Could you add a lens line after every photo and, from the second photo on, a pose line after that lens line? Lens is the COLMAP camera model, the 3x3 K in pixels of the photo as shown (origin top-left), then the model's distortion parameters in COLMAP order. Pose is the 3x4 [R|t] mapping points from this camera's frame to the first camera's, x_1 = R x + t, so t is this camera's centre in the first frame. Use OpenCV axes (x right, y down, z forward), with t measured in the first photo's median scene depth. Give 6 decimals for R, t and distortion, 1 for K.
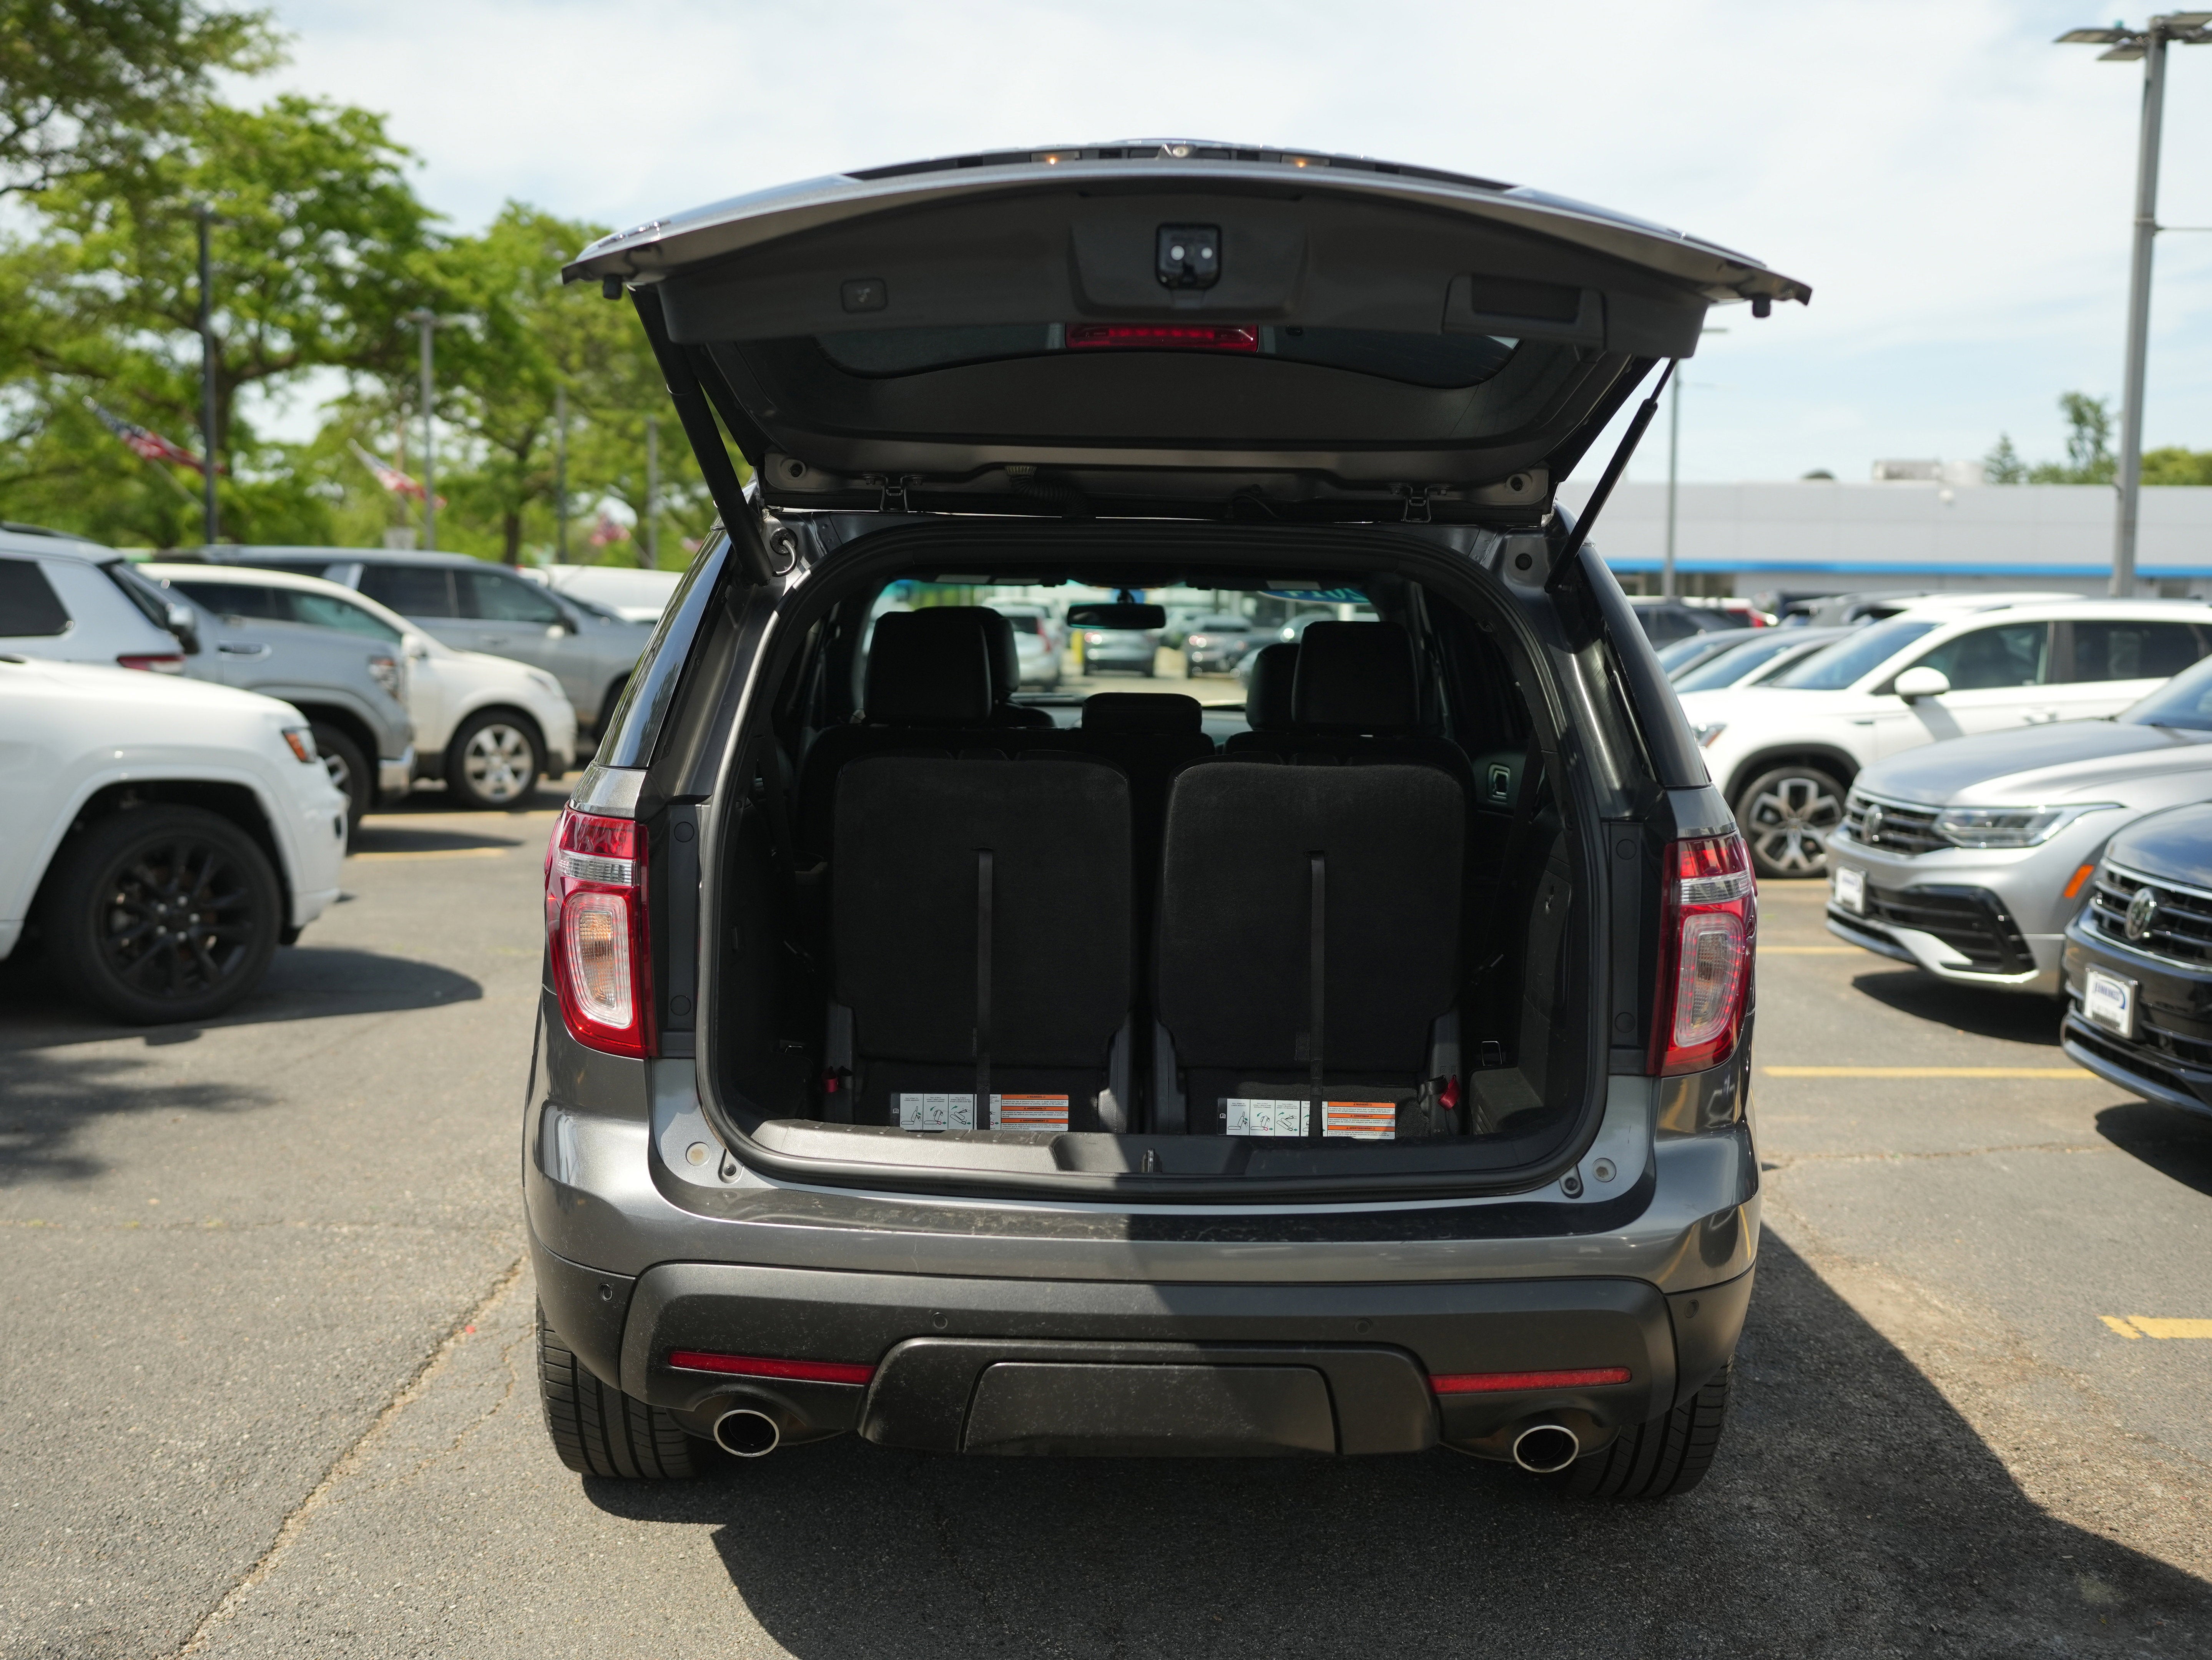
lens RADIAL K [[2384.2, 0, 1094.2], [0, 2384.2, 823.7], [0, 0, 1]] dist [-0.000065, 0.000000]
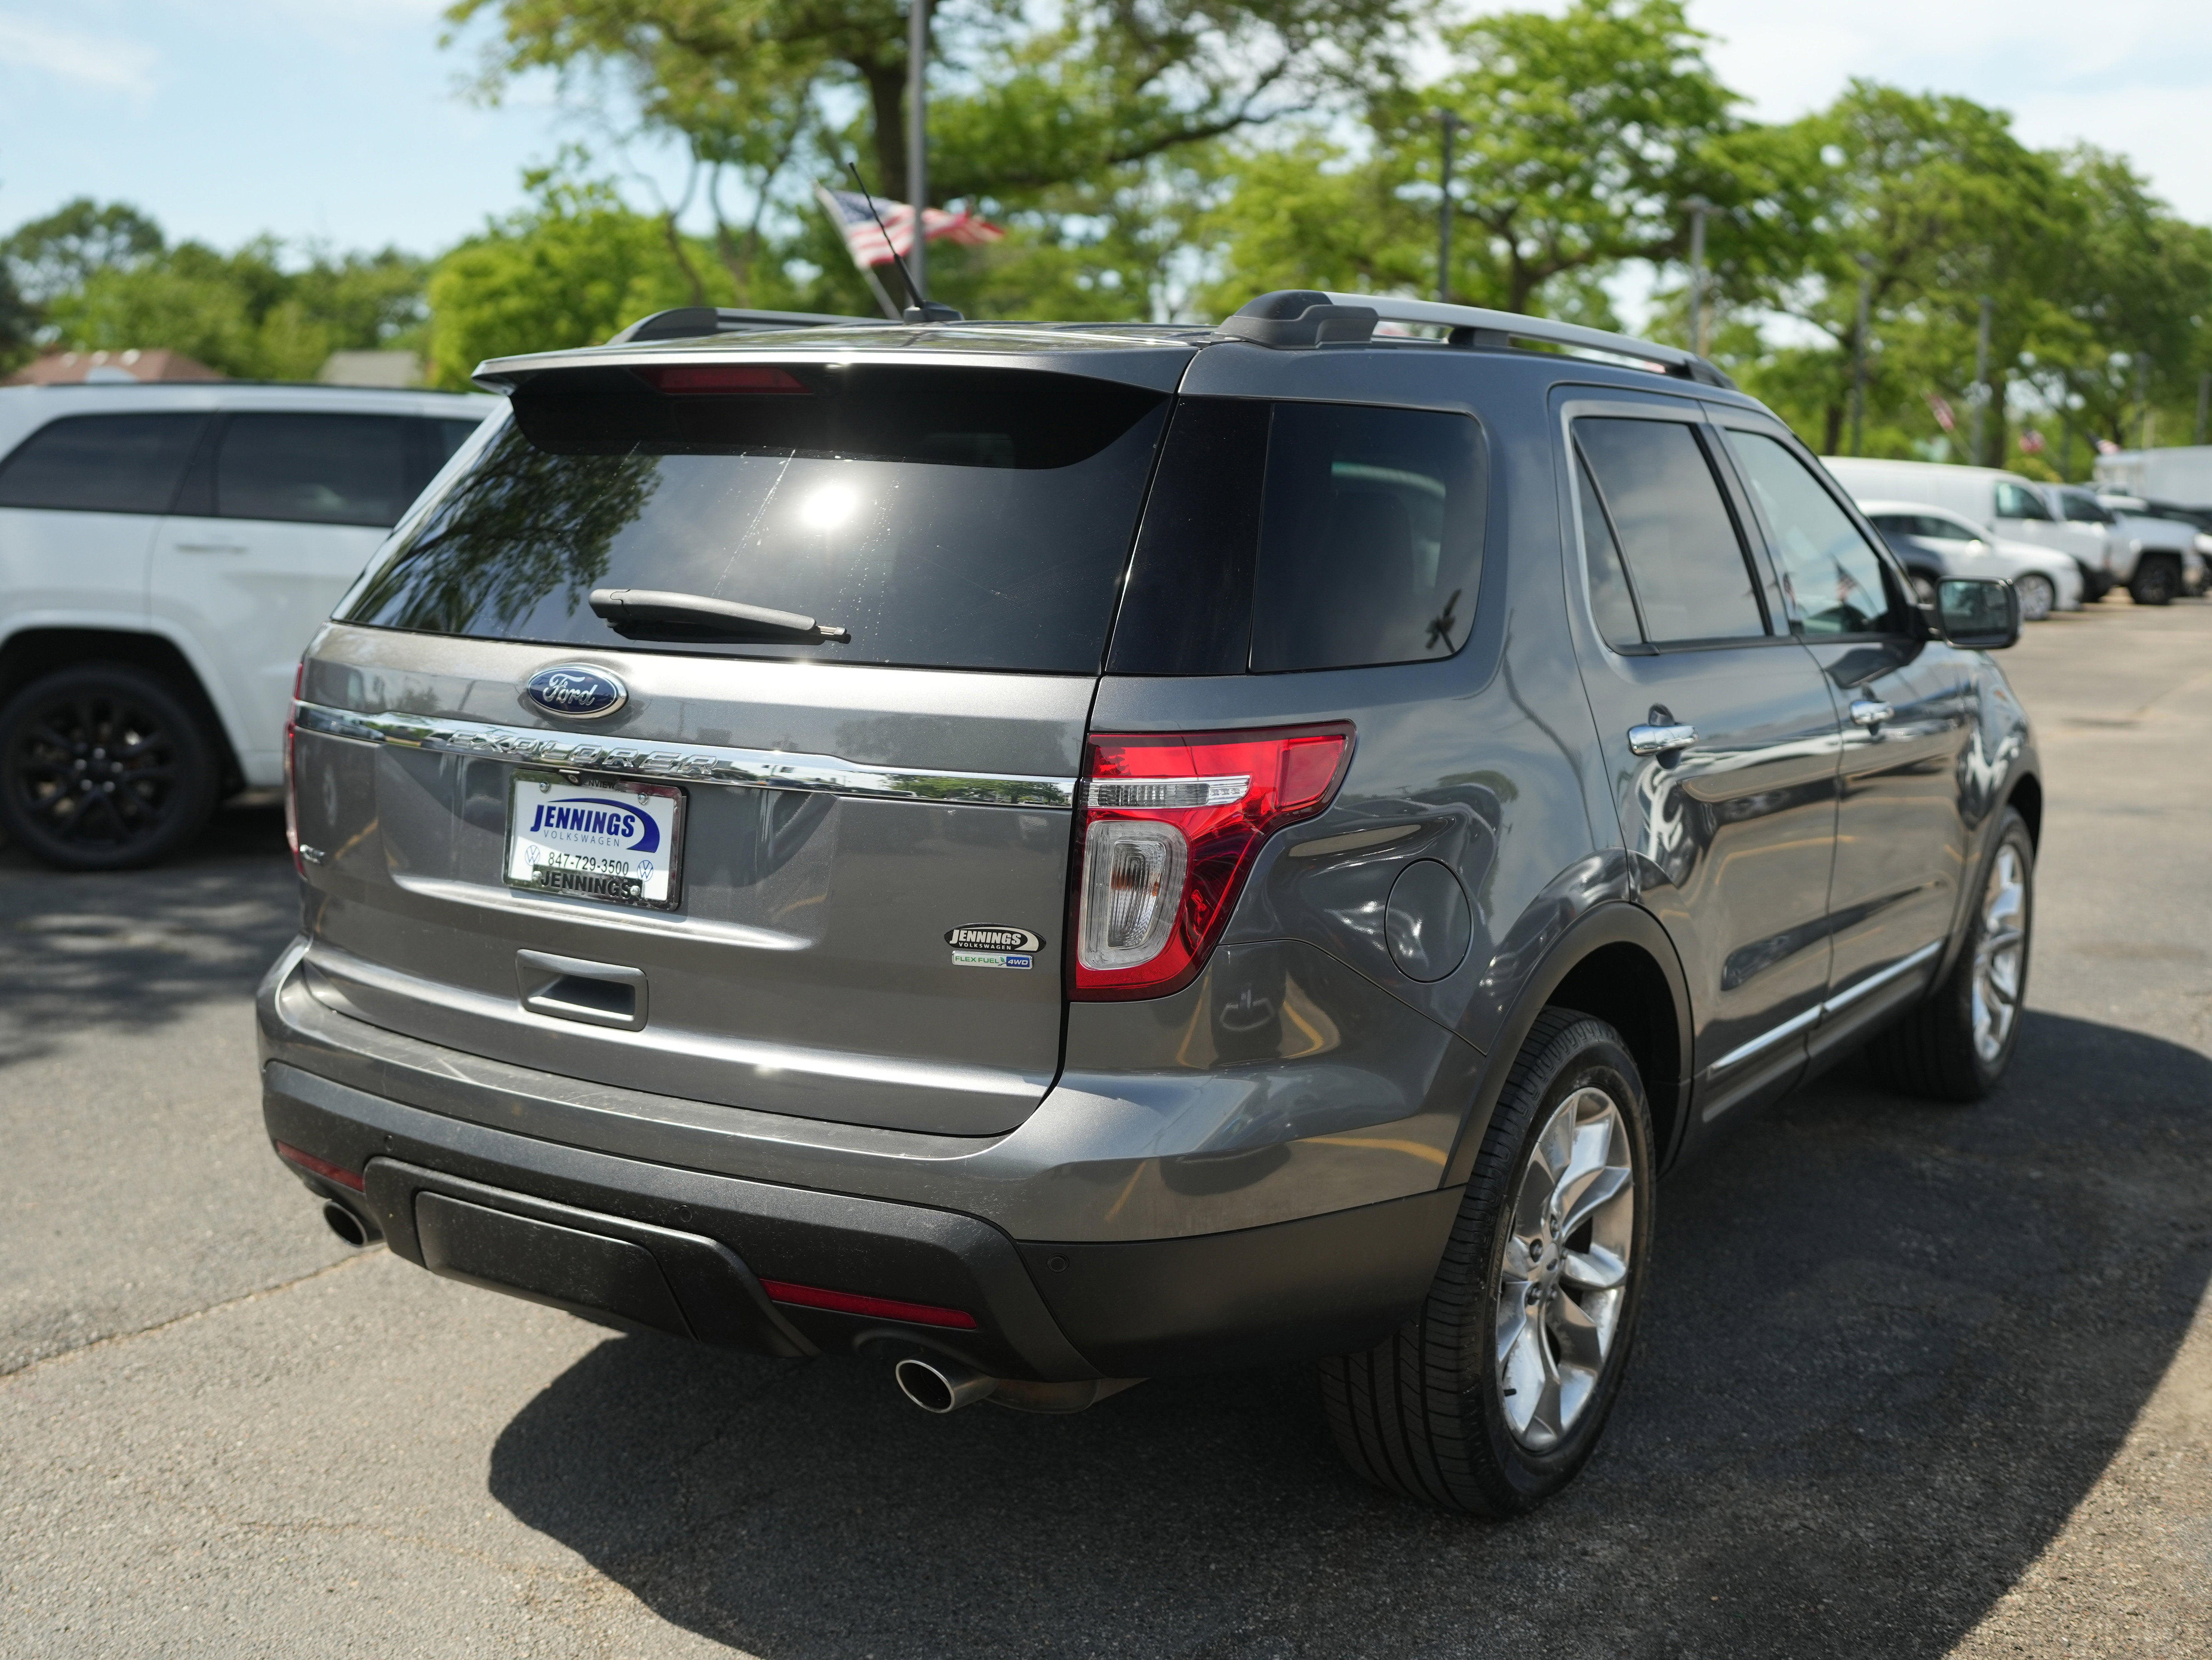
lens RADIAL K [[2384.2, 0, 1093.6], [0, 2384.2, 850.3], [0, 0, 1]] dist [-0.000065, 0.000000]
pose [[0.837116, 0.081333, -0.540945, 0.349328], [-0.051939, 0.996235, 0.069412, -0.005474], [0.544553, -0.030010, 0.838189, 0.130328]]
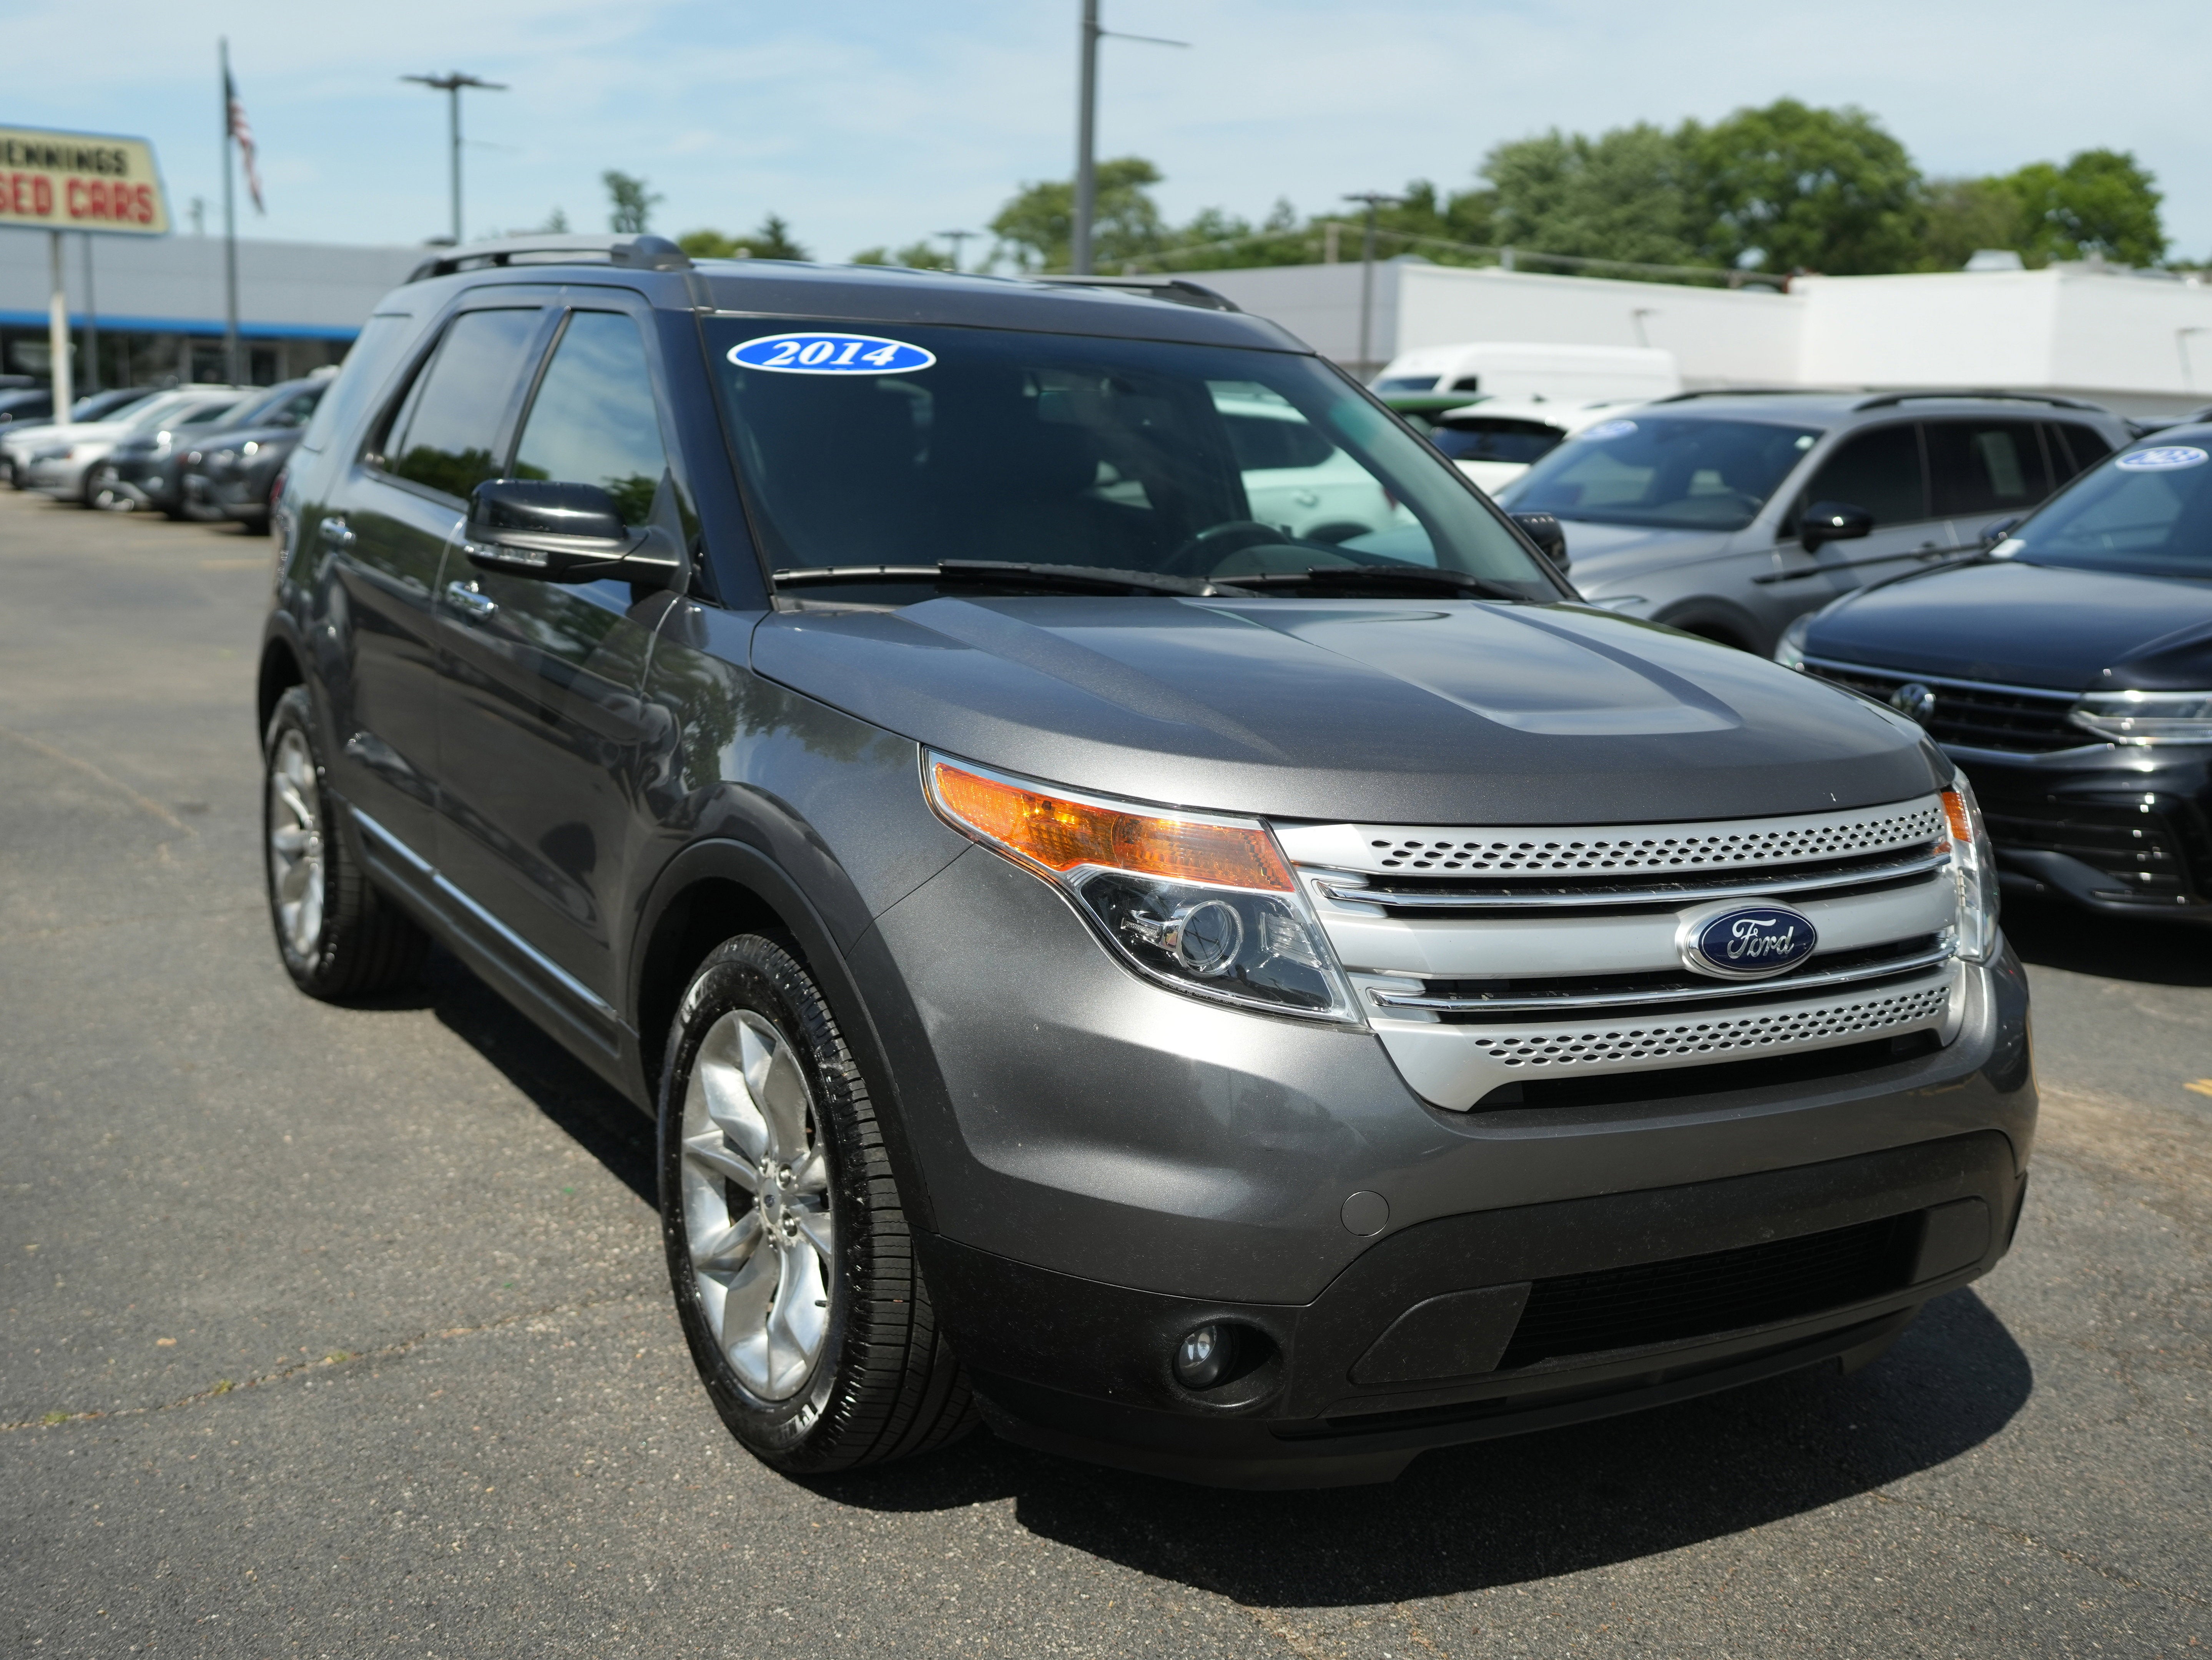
lens RADIAL K [[2384.2, 0, 1090.0], [0, 2384.2, 832.7], [0, 0, 1]] dist [-0.000065, 0.000000]
pose [[0.826098, -0.084139, 0.557210, -0.469299], [0.028712, 0.993791, 0.107496, -0.032359], [-0.562795, -0.072804, 0.823384, 0.308034]]
